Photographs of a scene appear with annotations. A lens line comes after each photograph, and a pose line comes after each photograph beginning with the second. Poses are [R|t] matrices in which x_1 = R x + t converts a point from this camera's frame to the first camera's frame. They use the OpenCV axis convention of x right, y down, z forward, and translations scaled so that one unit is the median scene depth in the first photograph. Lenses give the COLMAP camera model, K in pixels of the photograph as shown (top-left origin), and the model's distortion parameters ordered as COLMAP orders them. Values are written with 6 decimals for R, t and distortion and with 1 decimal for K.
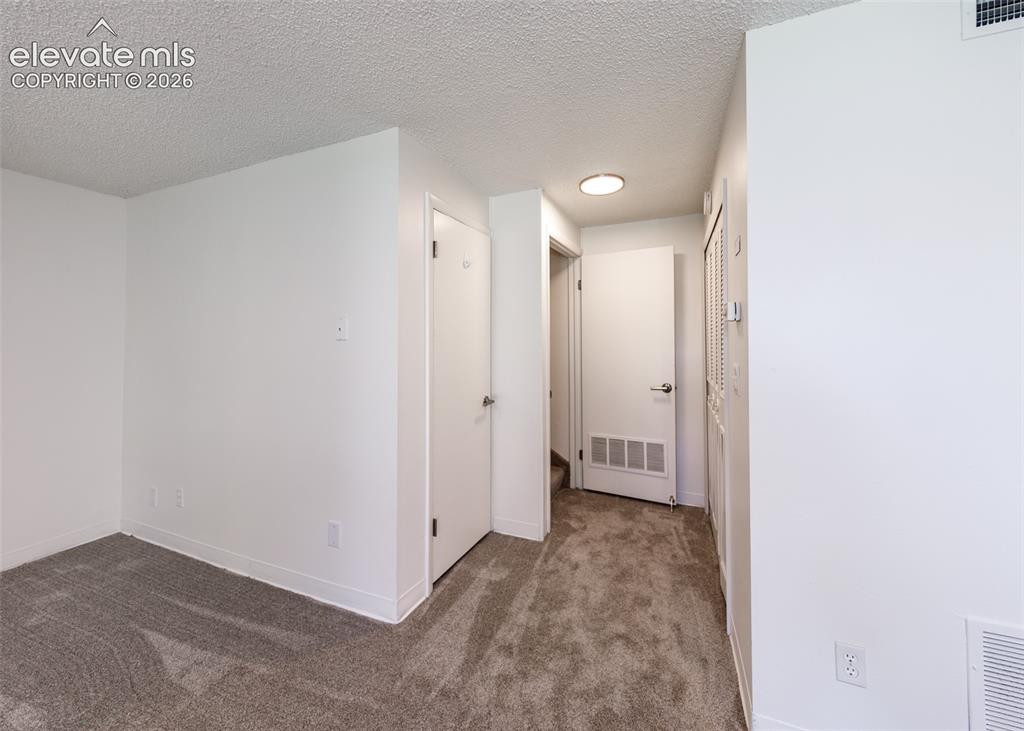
lens RADIAL K [[372.7, 0, 525.3], [0, 372.7, 340.1], [0, 0, 1]] dist [0.000796, 0.000041]
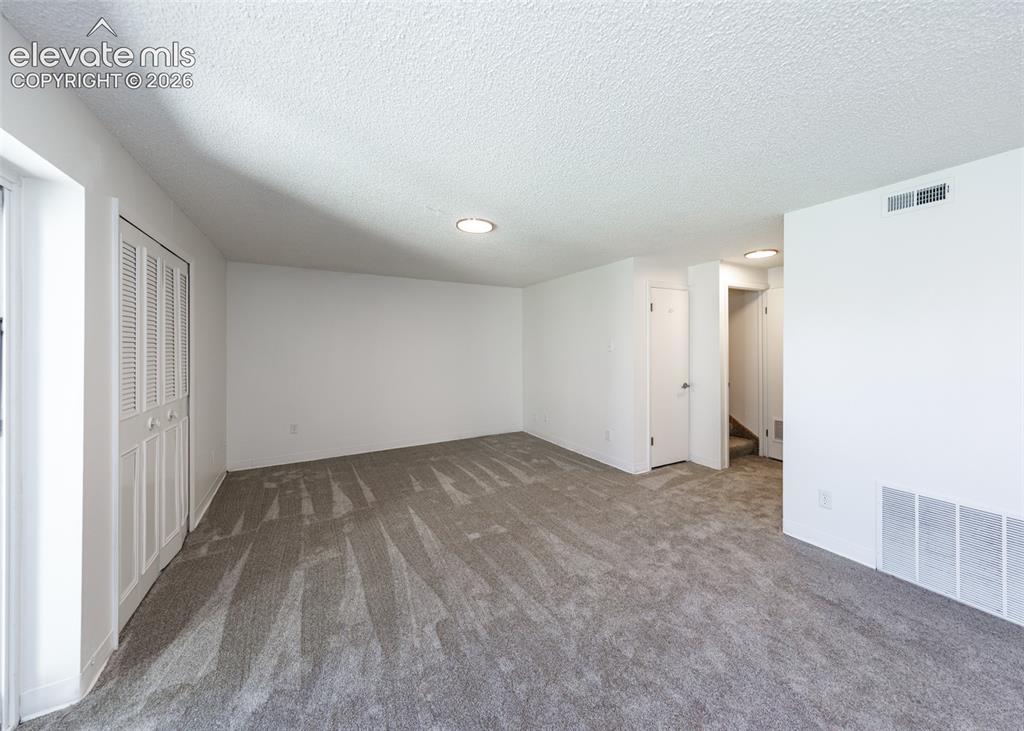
lens RADIAL K [[372.7, 0, 525.3], [0, 372.7, 340.1], [0, 0, 1]] dist [0.000796, 0.000041]
pose [[0.797680, -0.008794, -0.603017, 0.441135], [0.003631, 0.999946, -0.009781, -0.045947], [0.603070, 0.005613, 0.797669, -1.068516]]
